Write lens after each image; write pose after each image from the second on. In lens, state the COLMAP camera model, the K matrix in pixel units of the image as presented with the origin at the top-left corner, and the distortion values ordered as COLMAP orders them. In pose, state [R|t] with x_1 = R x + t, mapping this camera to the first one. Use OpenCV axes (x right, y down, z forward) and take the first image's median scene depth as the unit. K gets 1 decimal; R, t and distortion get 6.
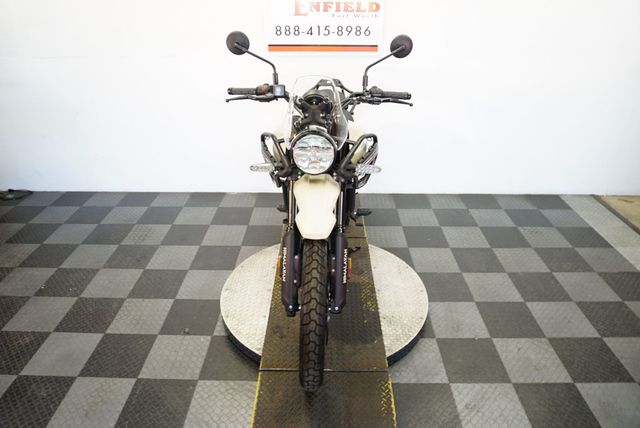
lens RADIAL K [[429.5, 0, 317.5], [0, 429.5, 213.1], [0, 0, 1]] dist [-0.023743, -0.007383]
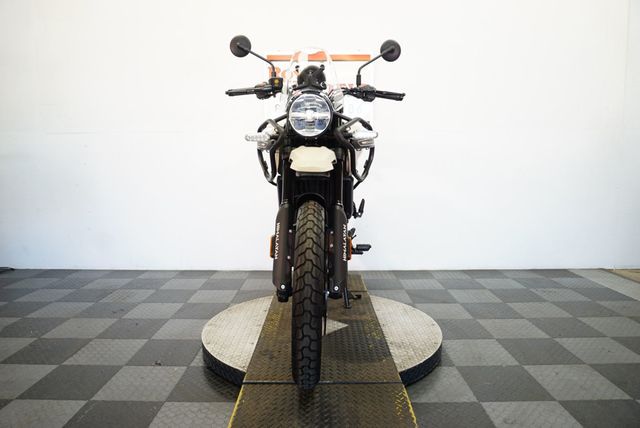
lens RADIAL K [[429.5, 0, 316.5], [0, 429.5, 212.0], [0, 0, 1]] dist [-0.023743, -0.007383]
pose [[0.999974, -0.003776, 0.006176, 0.000280], [0.005799, 0.928513, -0.371254, 0.240582], [-0.004333, 0.371280, 0.928511, 0.085686]]
